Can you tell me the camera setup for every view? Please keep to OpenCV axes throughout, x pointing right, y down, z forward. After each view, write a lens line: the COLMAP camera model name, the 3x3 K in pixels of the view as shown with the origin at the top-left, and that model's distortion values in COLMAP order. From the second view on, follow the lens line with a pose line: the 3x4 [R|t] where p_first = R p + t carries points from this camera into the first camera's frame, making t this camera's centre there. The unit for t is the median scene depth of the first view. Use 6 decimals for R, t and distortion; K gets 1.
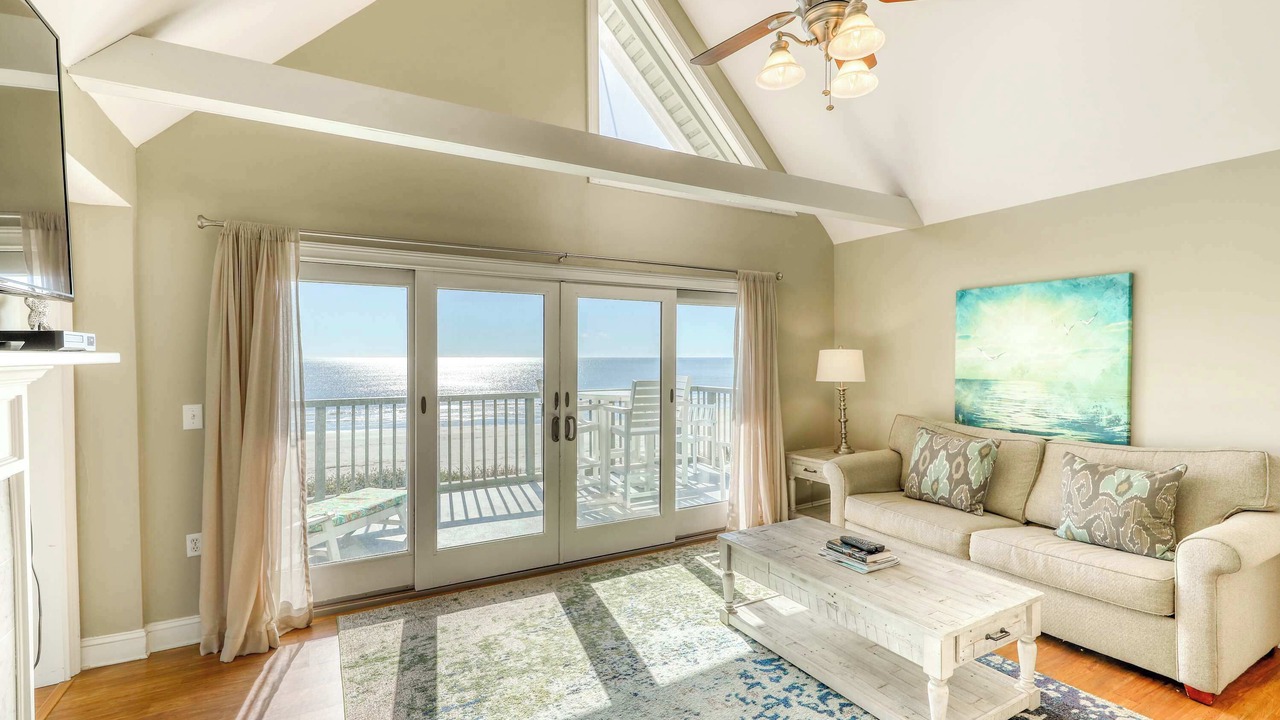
lens RADIAL K [[572.5, 0, 640.0], [0, 572.5, 360.0], [0, 0, 1]] dist [0.016613, 0.000091]
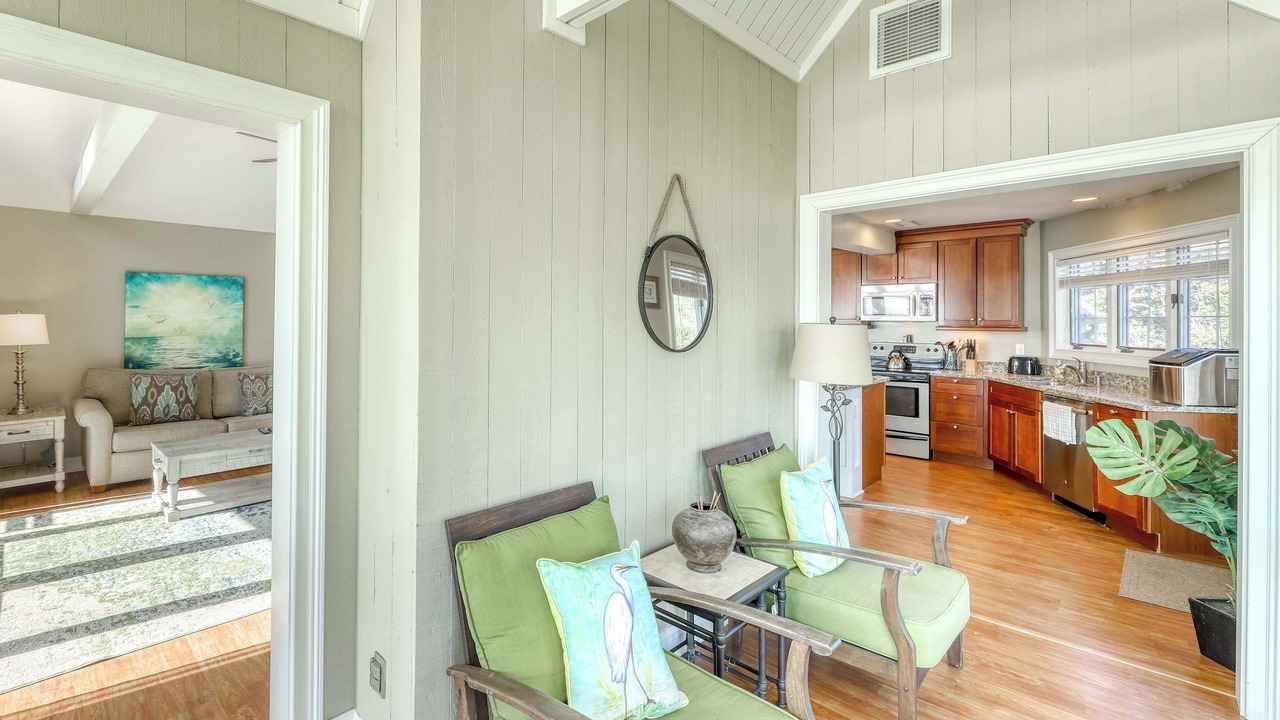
lens RADIAL K [[572.6, 0, 583.9], [0, 572.6, 317.4], [0, 0, 1]] dist [0.001579, -0.000157]
pose [[-0.261522, 0.005725, 0.965181, -1.173467], [0.006838, 0.999968, -0.004078, -0.001533], [-0.965173, 0.005534, -0.261553, 0.364971]]
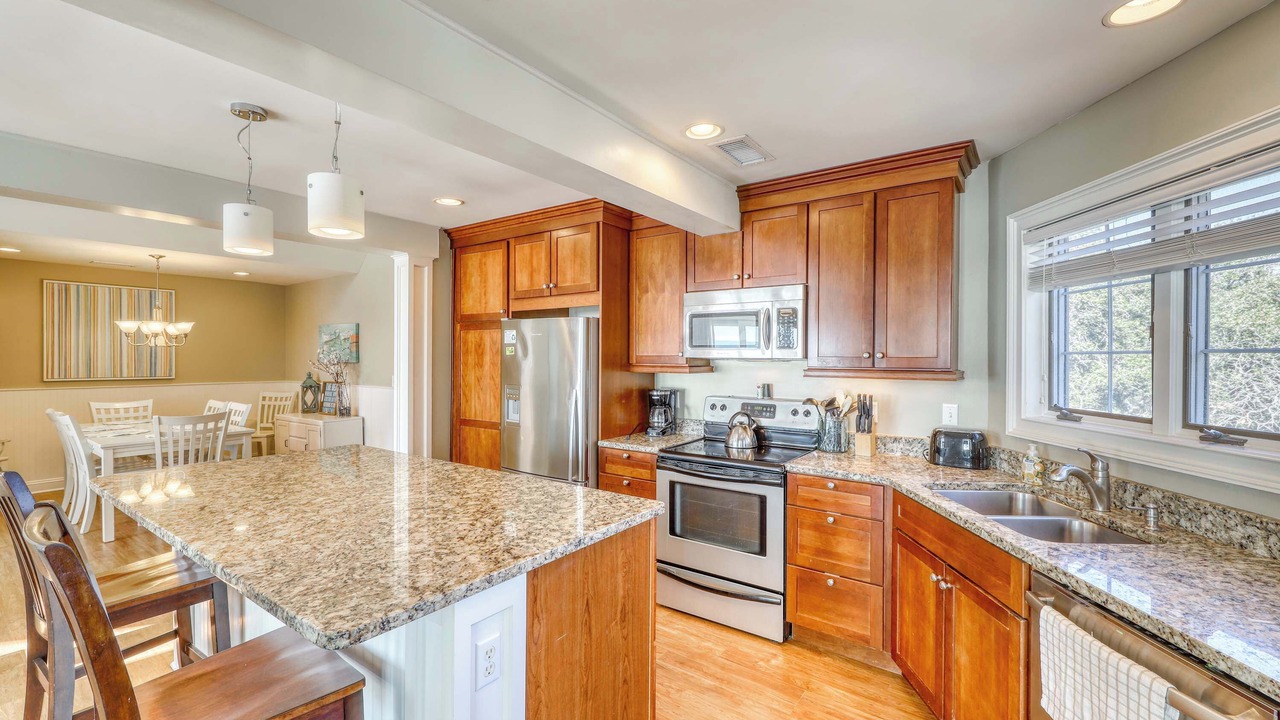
lens RADIAL K [[523.6, 0, 660.1], [0, 523.6, 362.5], [0, 0, 1]] dist [-0.000362, -0.000136]
pose [[-0.439953, -0.007880, 0.897986, -0.441433], [0.004381, 0.999931, 0.010921, 0.005301], [-0.898010, 0.008739, -0.439888, -0.521666]]
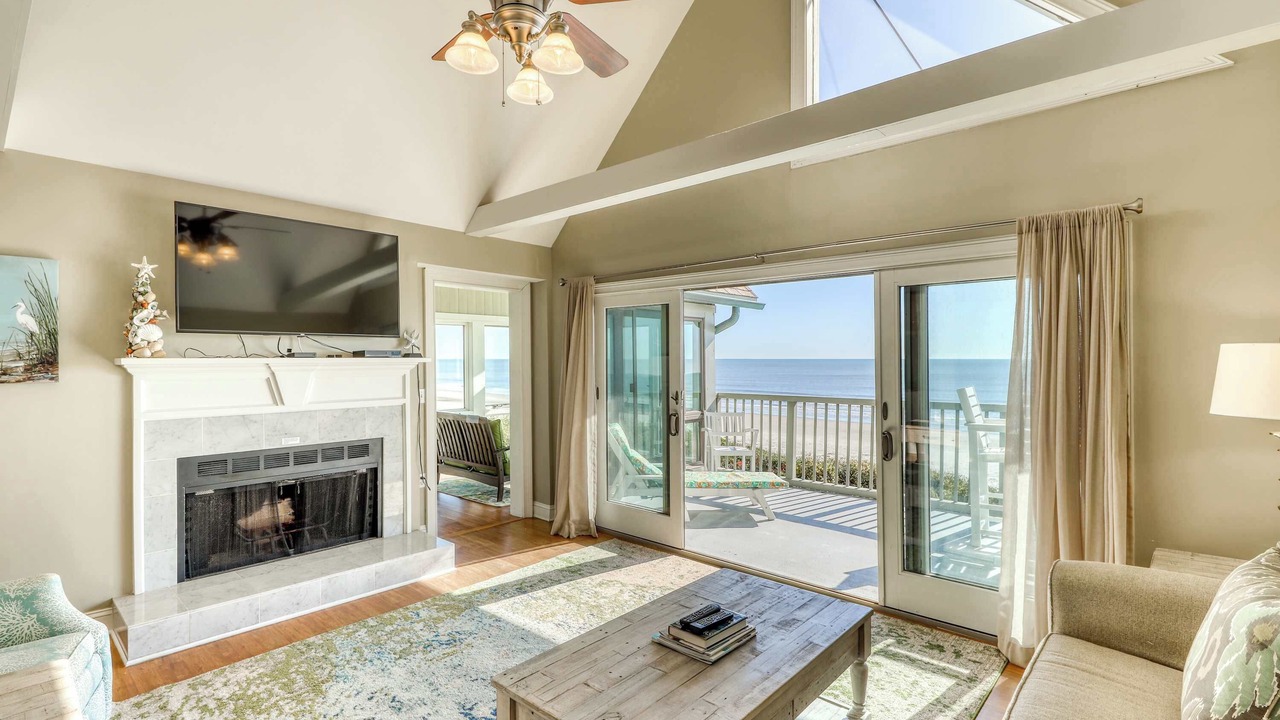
lens RADIAL K [[596.7, 0, 634.2], [0, 596.7, 364.3], [0, 0, 1]] dist [0.017180, -0.000076]
pose [[0.309145, 0.008156, -0.950980, 0.802685], [-0.003618, 0.999966, 0.007400, -0.002315], [0.951008, 0.001153, 0.309164, 0.512869]]
